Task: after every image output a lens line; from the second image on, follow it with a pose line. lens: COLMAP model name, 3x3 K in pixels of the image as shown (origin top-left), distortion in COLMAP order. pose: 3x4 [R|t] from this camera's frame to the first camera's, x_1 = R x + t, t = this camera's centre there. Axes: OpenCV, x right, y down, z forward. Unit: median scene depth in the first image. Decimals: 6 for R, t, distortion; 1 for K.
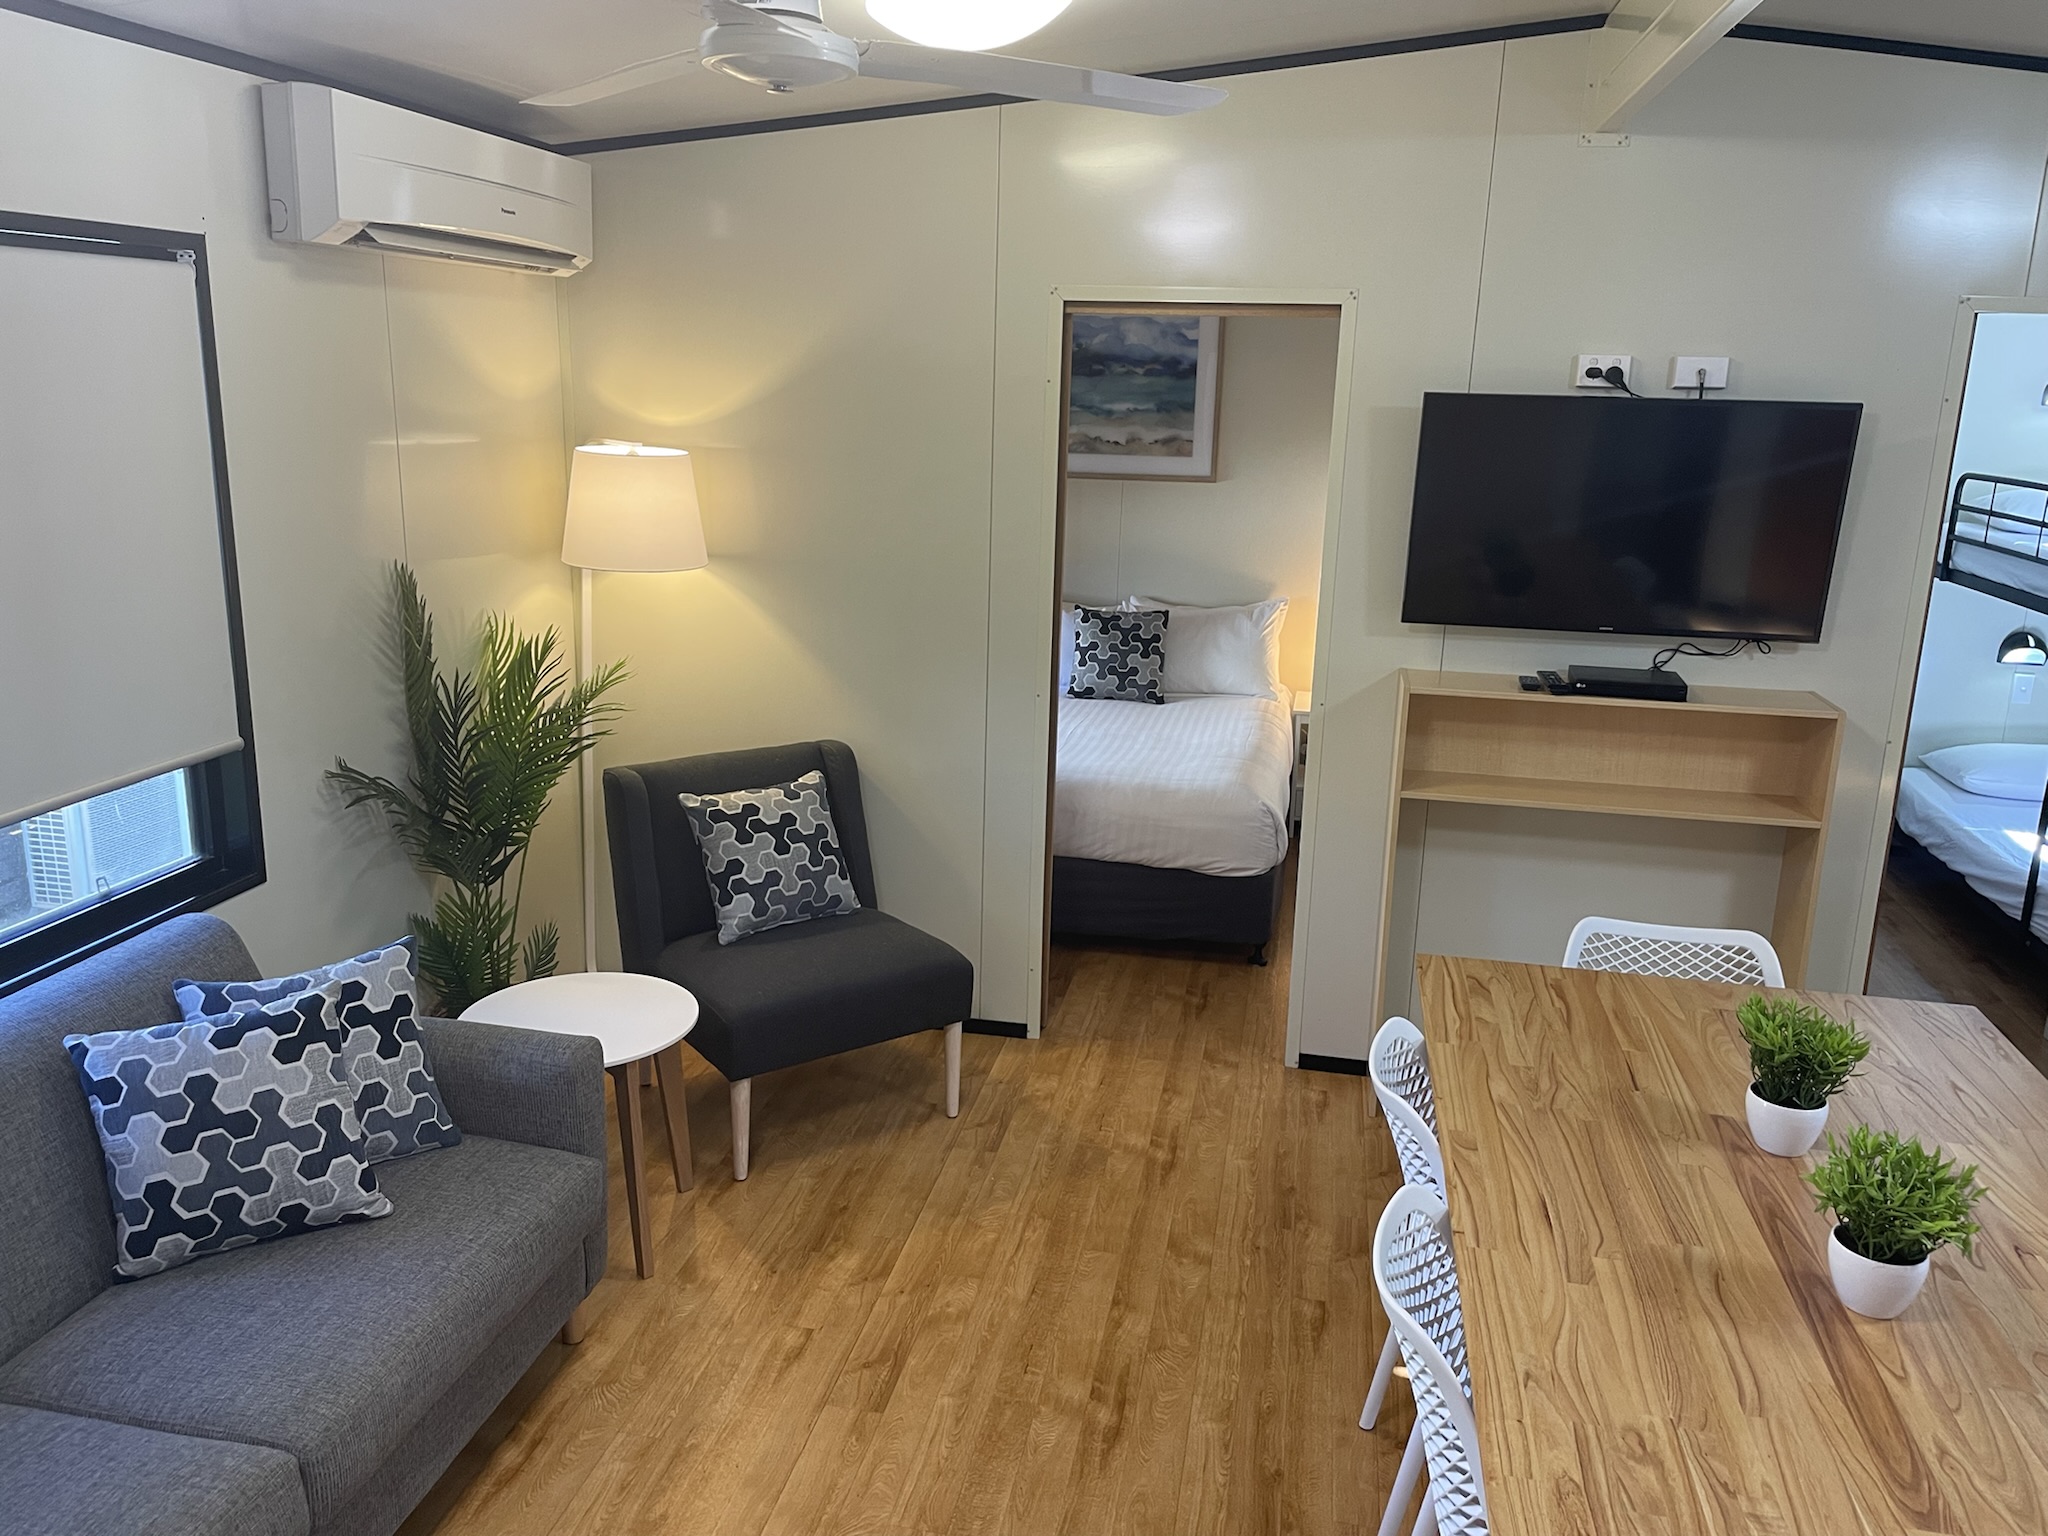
lens RADIAL K [[1549.6, 0, 1031.0], [0, 1549.6, 752.7], [0, 0, 1]] dist [0.101136, -0.124675]
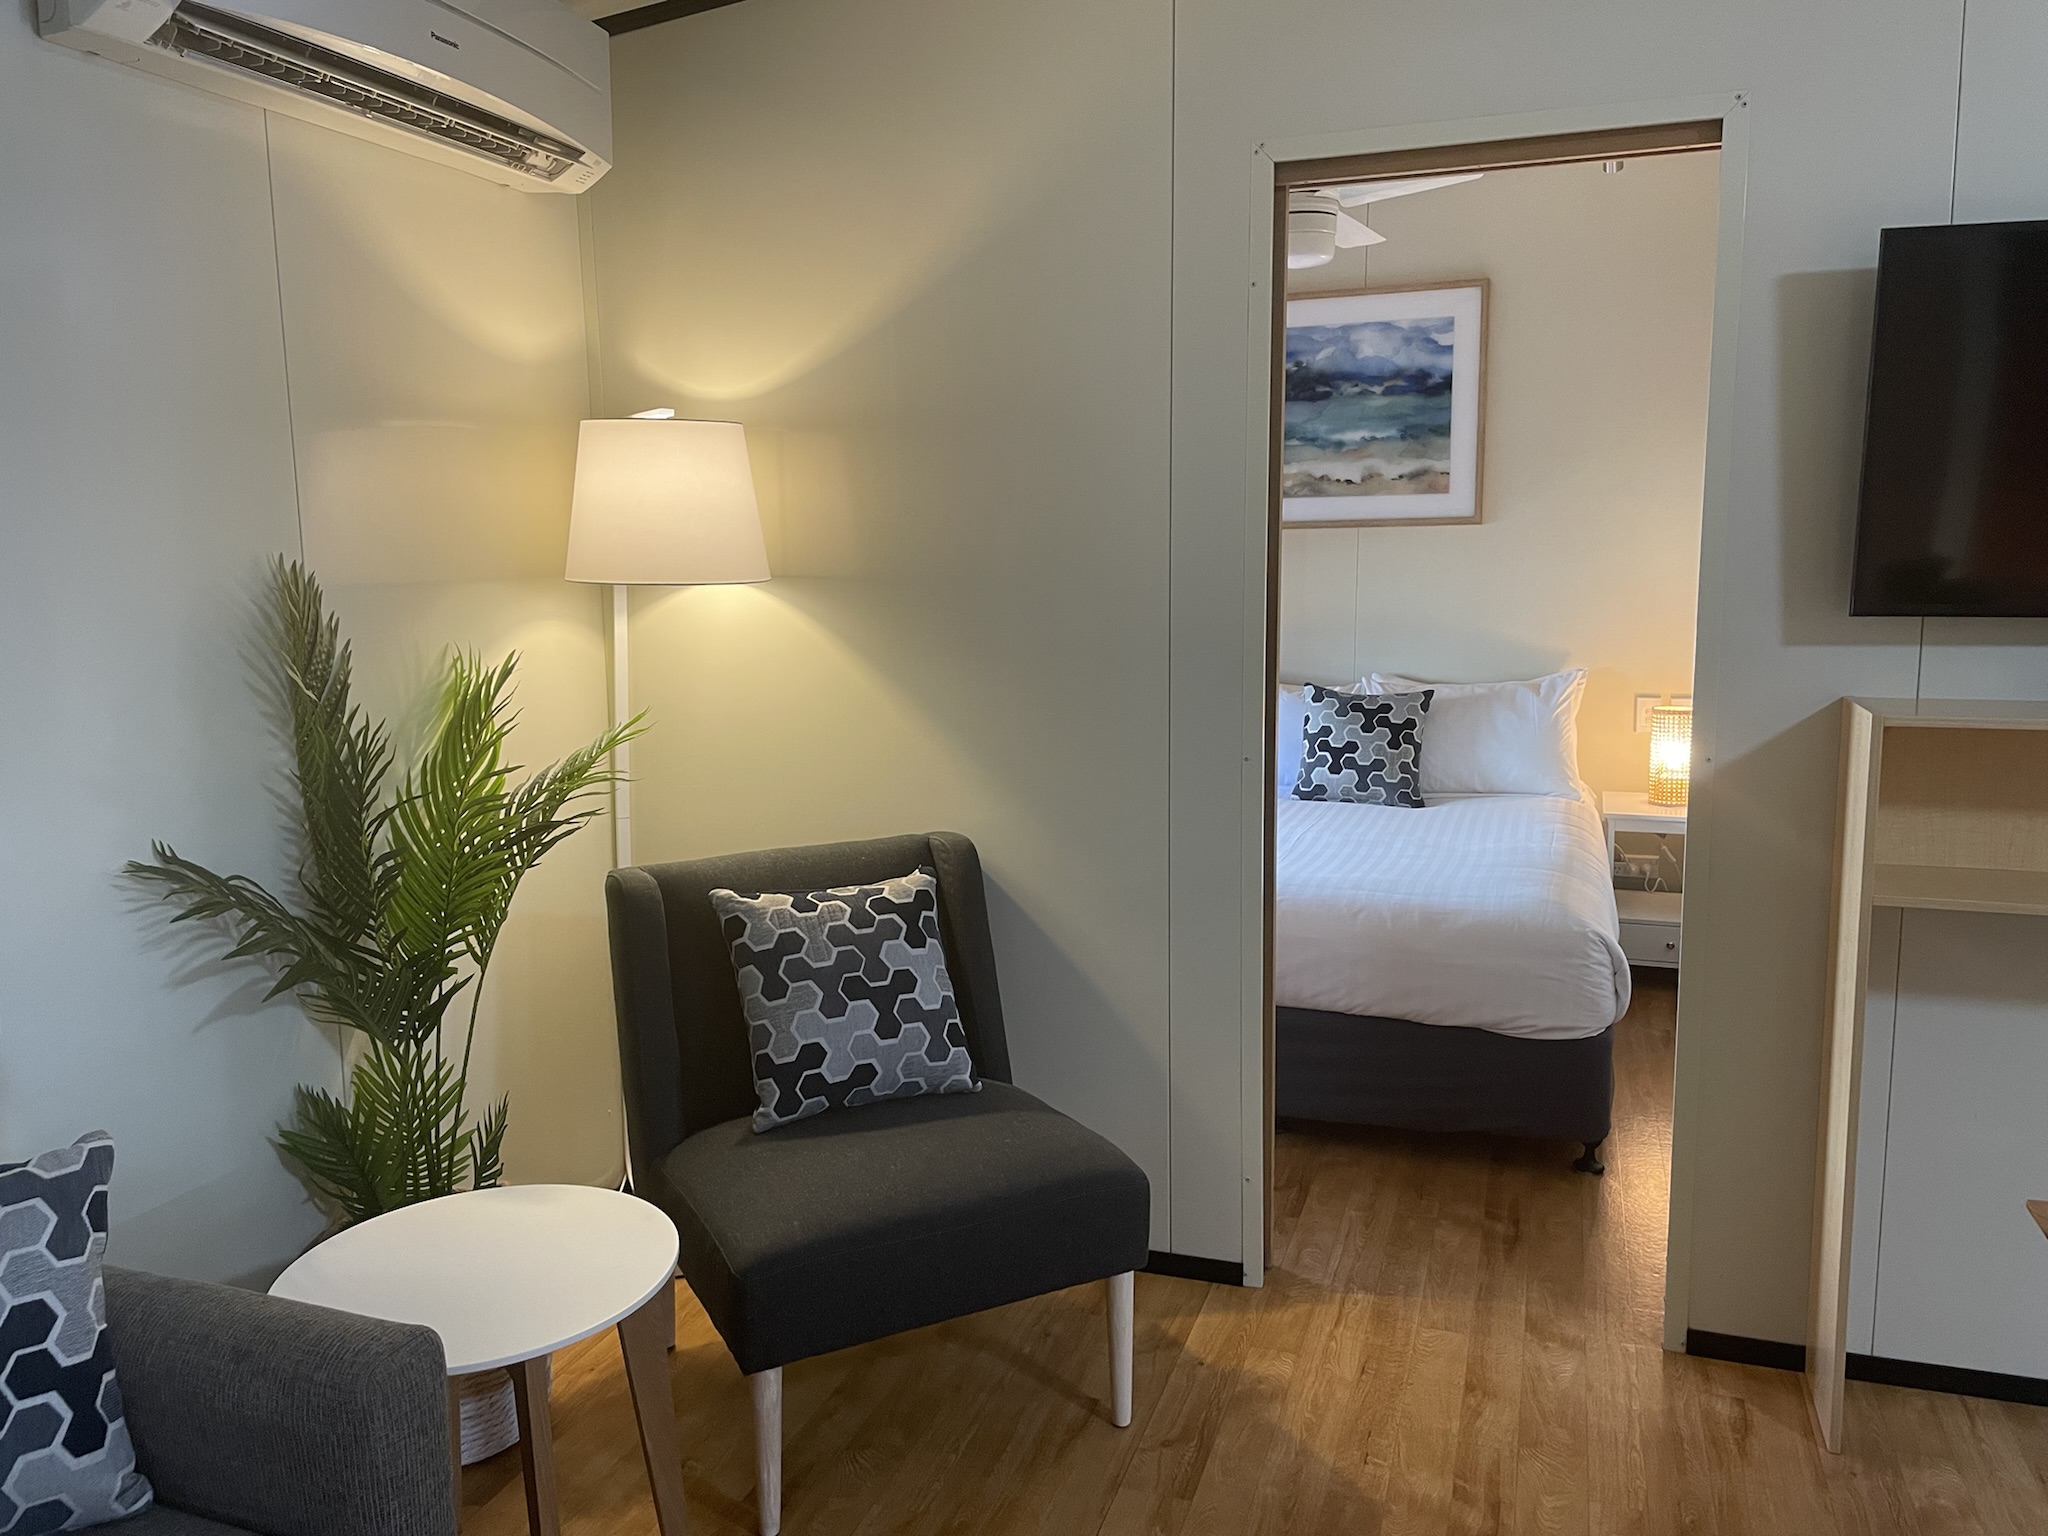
lens RADIAL K [[1549.6, 0, 1031.0], [0, 1549.6, 752.7], [0, 0, 1]] dist [0.101136, -0.124675]
pose [[0.989606, -0.020242, -0.142373, 0.007898], [0.005555, 0.994685, -0.102811, 0.027913], [0.143698, 0.100951, 0.984459, 0.322336]]
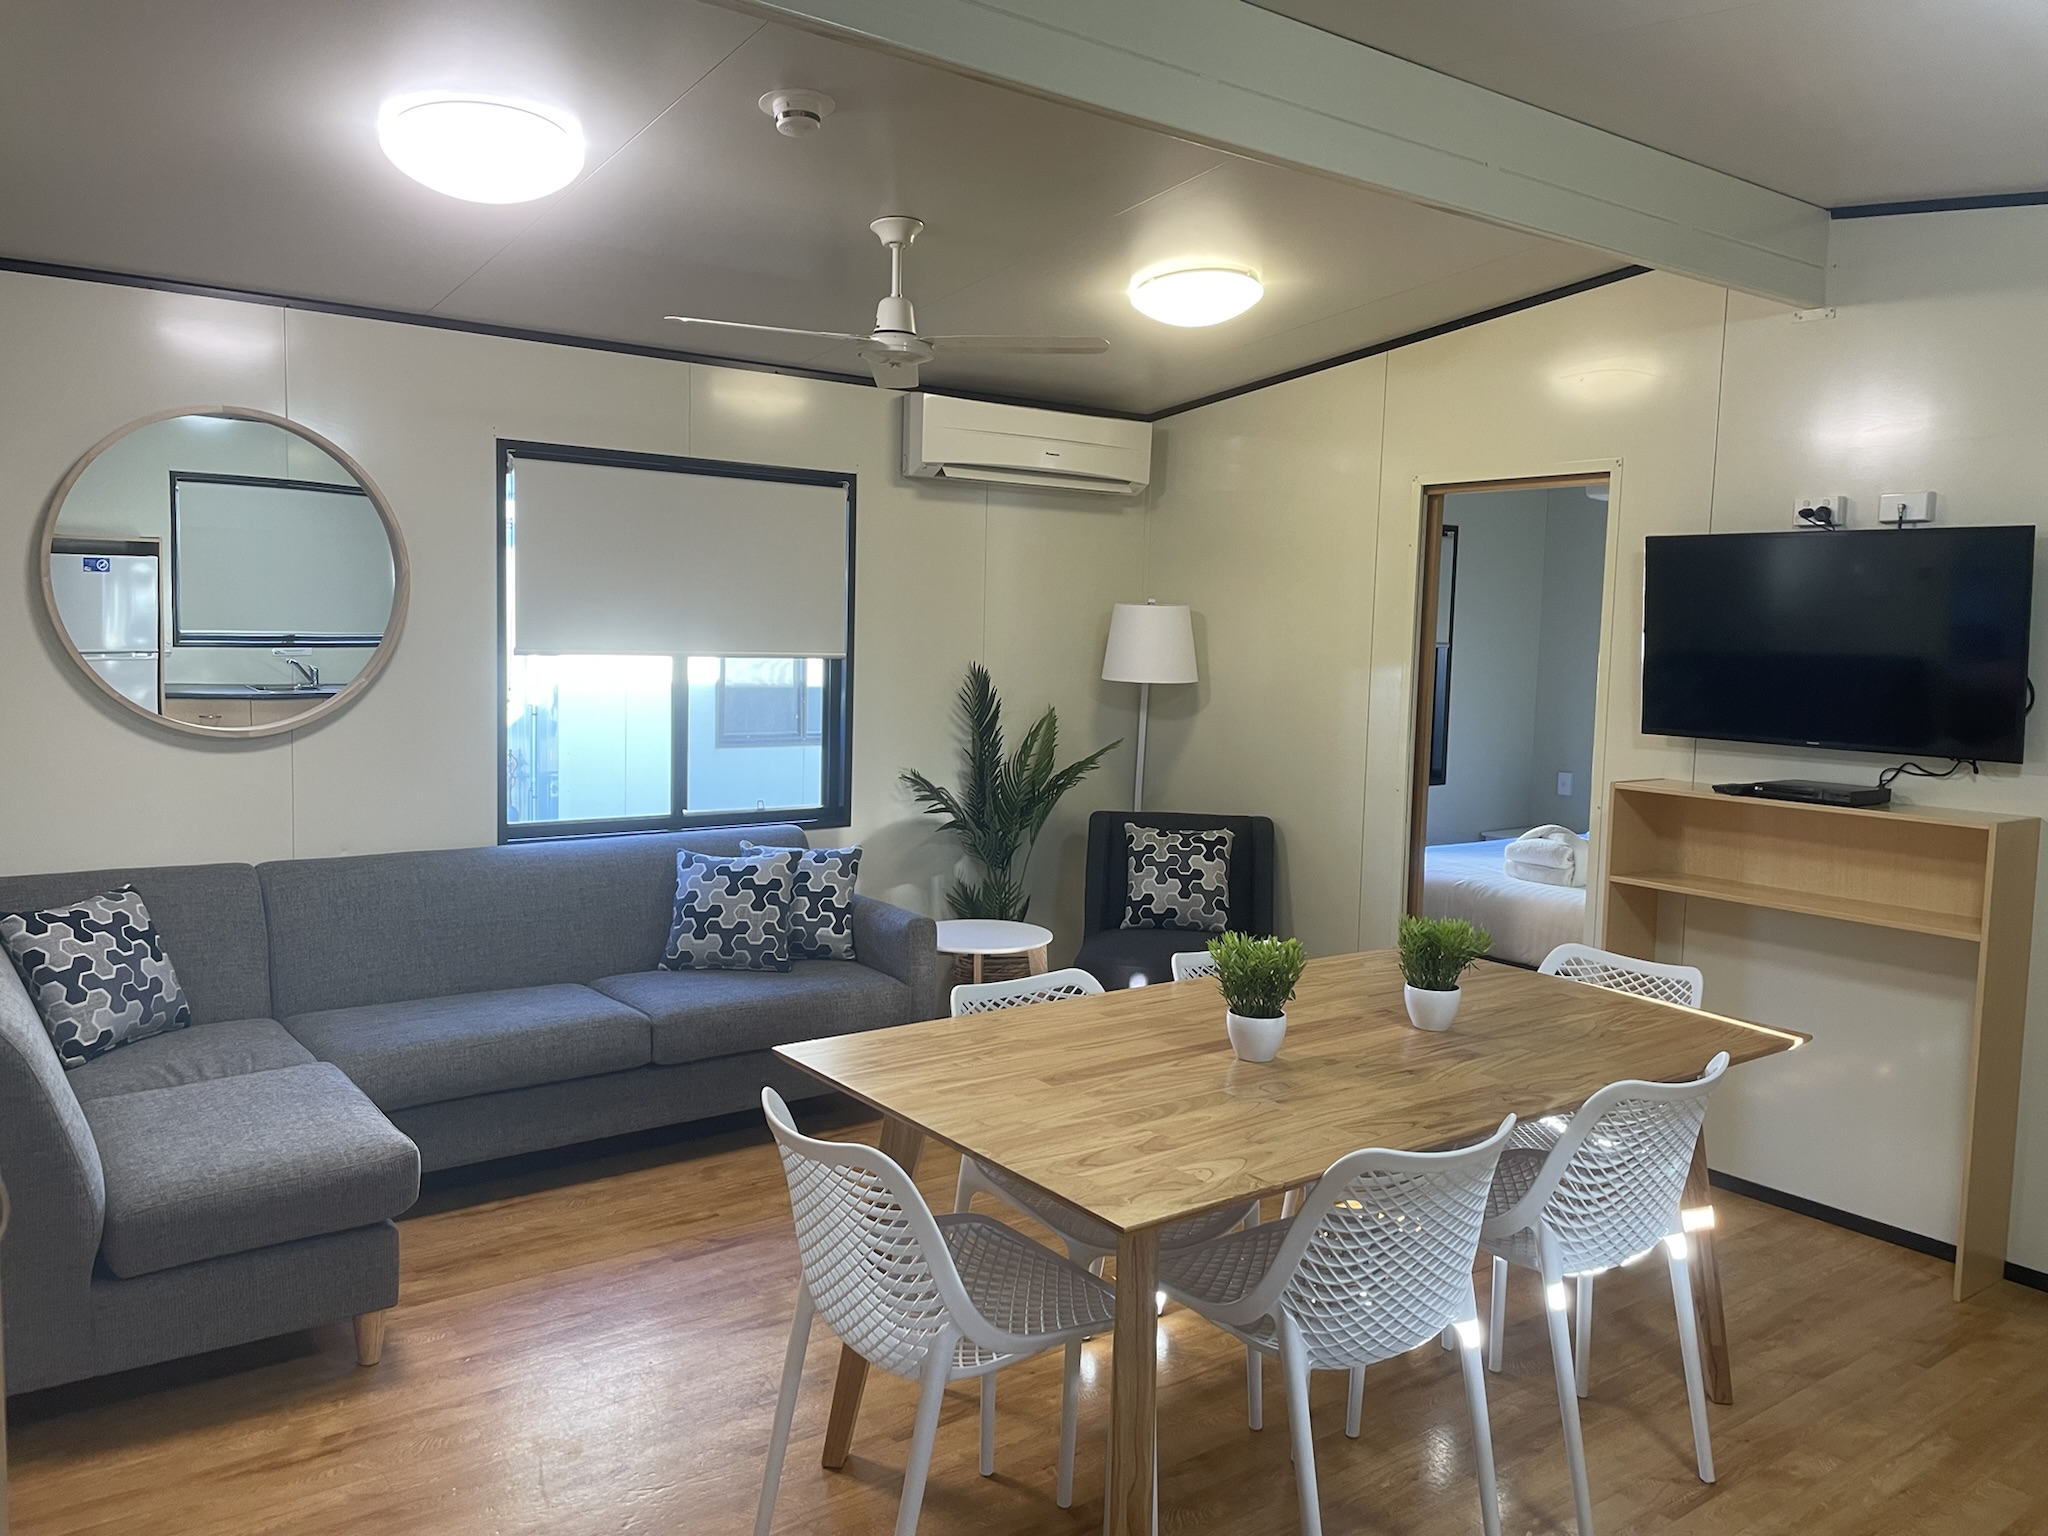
lens RADIAL K [[1549.6, 0, 1031.0], [0, 1549.6, 752.7], [0, 0, 1]] dist [0.101136, -0.124675]
pose [[0.743675, 0.048517, -0.666779, 0.611554], [-0.164009, 0.980125, -0.111606, 0.120385], [0.648112, 0.192356, 0.736851, -0.124398]]
